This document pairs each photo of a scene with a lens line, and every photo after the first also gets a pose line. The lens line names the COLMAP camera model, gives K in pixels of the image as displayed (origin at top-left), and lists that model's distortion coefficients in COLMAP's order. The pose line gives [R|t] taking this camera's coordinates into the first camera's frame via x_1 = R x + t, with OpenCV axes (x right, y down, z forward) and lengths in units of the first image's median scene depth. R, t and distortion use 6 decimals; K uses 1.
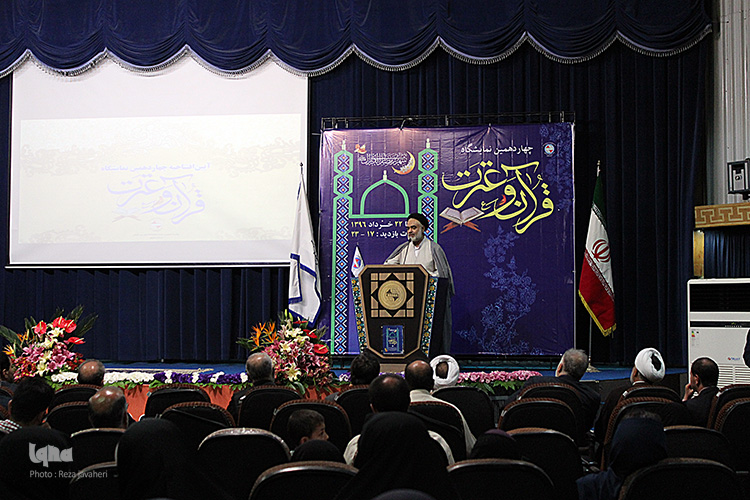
lens RADIAL K [[1282.7, 0, 375.0], [0, 1282.7, 250.0], [0, 0, 1]] dist [-0.005883, -0.003916]
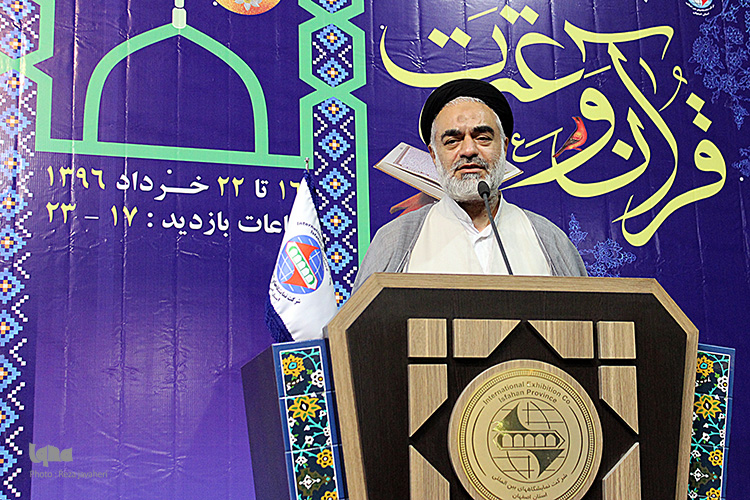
lens RADIAL K [[1302.1, 0, 375.0], [0, 1302.1, 250.0], [0, 0, 1]] dist [-0.015898, -0.022474]
pose [[0.870540, 0.075843, 0.486218, -0.088136], [-0.007902, 0.990079, -0.140291, 0.031181], [-0.492034, 0.118287, 0.862503, 0.763408]]
